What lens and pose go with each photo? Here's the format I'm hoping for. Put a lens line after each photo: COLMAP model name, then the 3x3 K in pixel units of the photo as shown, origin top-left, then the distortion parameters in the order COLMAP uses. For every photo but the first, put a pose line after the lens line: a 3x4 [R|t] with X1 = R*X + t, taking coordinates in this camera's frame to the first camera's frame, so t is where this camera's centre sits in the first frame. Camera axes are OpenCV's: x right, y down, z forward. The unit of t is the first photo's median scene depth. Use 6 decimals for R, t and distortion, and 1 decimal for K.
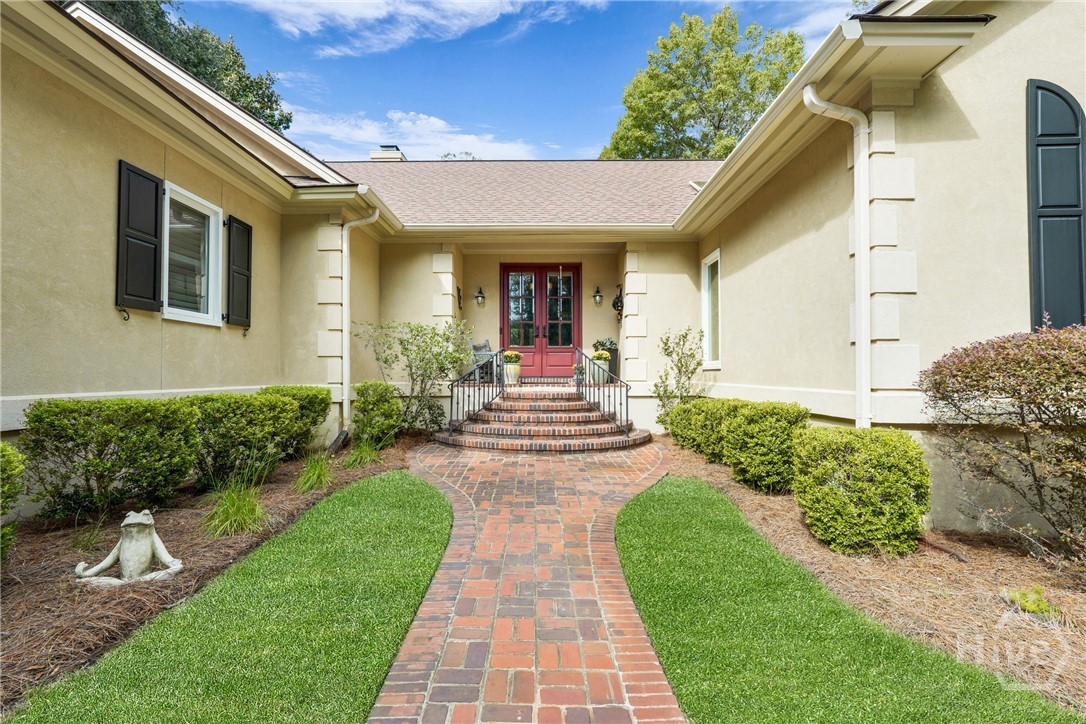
lens RADIAL K [[476.1, 0, 545.4], [0, 476.1, 365.7], [0, 0, 1]] dist [-0.003394, -0.000065]
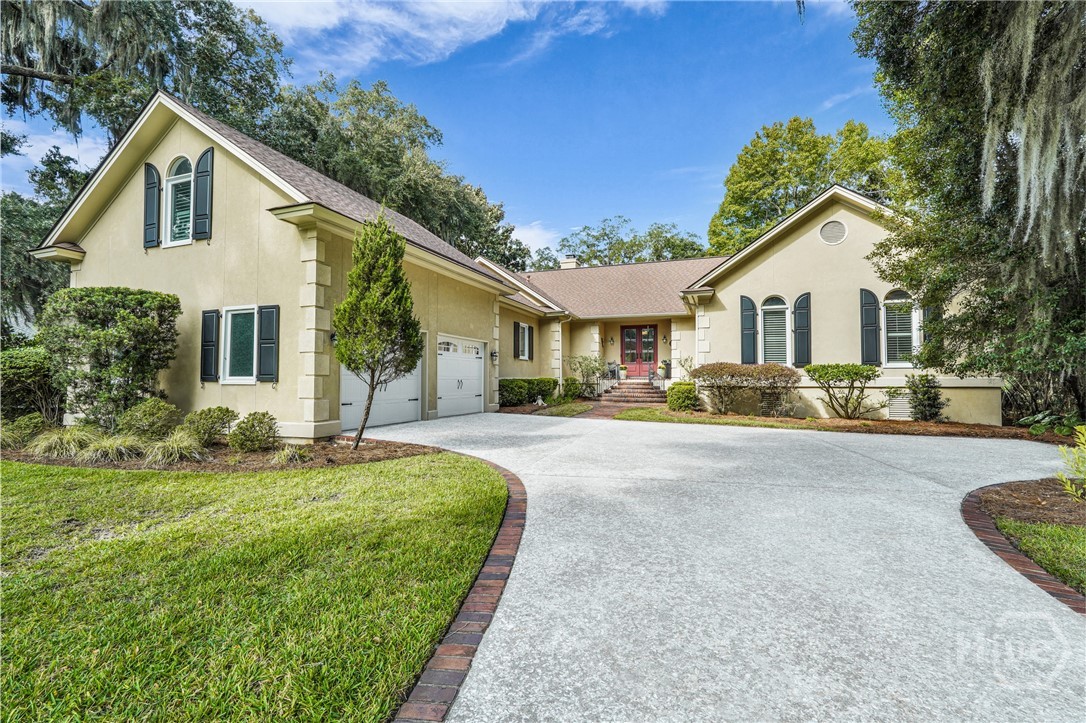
lens RADIAL K [[476.1, 0, 545.4], [0, 476.1, 365.2], [0, 0, 1]] dist [-0.003394, -0.000065]
pose [[0.938234, -0.011593, -0.345807, 0.407428], [0.006203, 0.999841, -0.016691, 0.008470], [0.345946, 0.013515, 0.938157, -1.443804]]
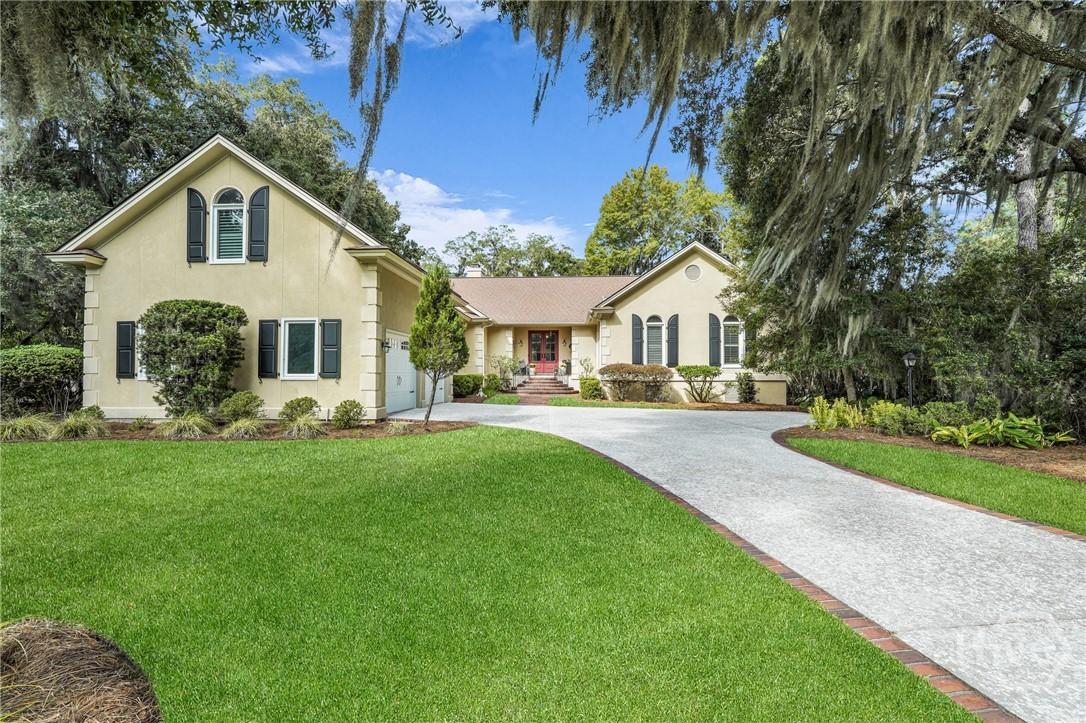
lens RADIAL K [[476.1, 0, 545.4], [0, 476.1, 365.2], [0, 0, 1]] dist [-0.003394, -0.000065]
pose [[0.998456, -0.001402, -0.055532, 0.175364], [0.001103, 0.999985, -0.005414, -0.004034], [0.055539, 0.005344, 0.998442, -1.965096]]
